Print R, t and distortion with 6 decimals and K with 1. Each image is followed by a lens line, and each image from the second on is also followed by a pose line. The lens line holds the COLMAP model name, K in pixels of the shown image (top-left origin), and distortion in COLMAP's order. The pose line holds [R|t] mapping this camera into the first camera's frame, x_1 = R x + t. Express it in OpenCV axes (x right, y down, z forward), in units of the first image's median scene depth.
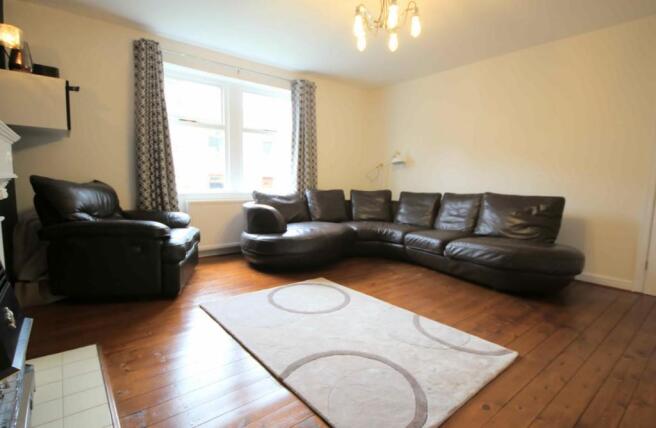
lens RADIAL K [[324.1, 0, 328.0], [0, 324.1, 214.0], [0, 0, 1]] dist [-0.000701, -0.000263]
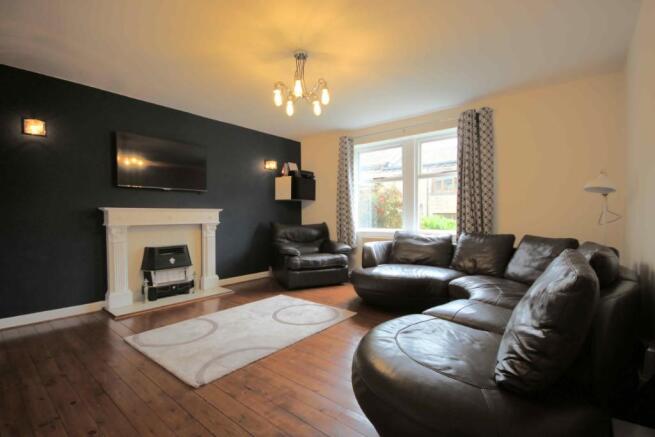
lens RADIAL K [[301.8, 0, 326.9], [0, 301.8, 222.0], [0, 0, 1]] dist [-0.001070, 0.000069]
pose [[0.199237, 0.000364, -0.979951, 0.824668], [-0.086768, 0.996079, -0.017271, -0.067898], [0.976102, 0.088470, 0.198488, 0.585509]]
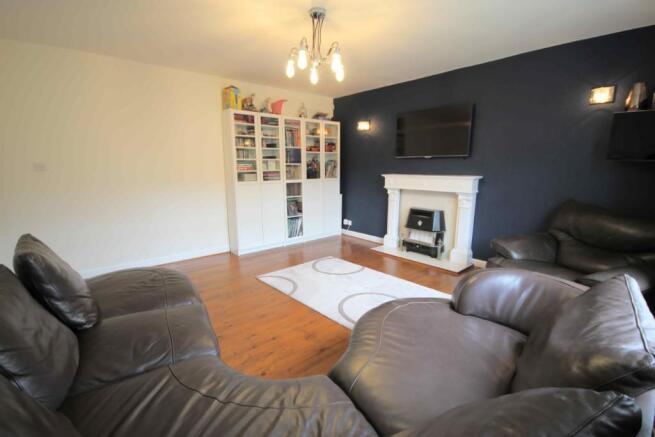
lens RADIAL K [[301.8, 0, 326.9], [0, 301.8, 222.0], [0, 0, 1]] dist [-0.001070, 0.000069]
pose [[-0.999997, -0.000126, -0.002641, 0.081059], [-0.000853, 0.960823, 0.277163, -0.228847], [0.002502, 0.277164, -0.960819, 1.381602]]
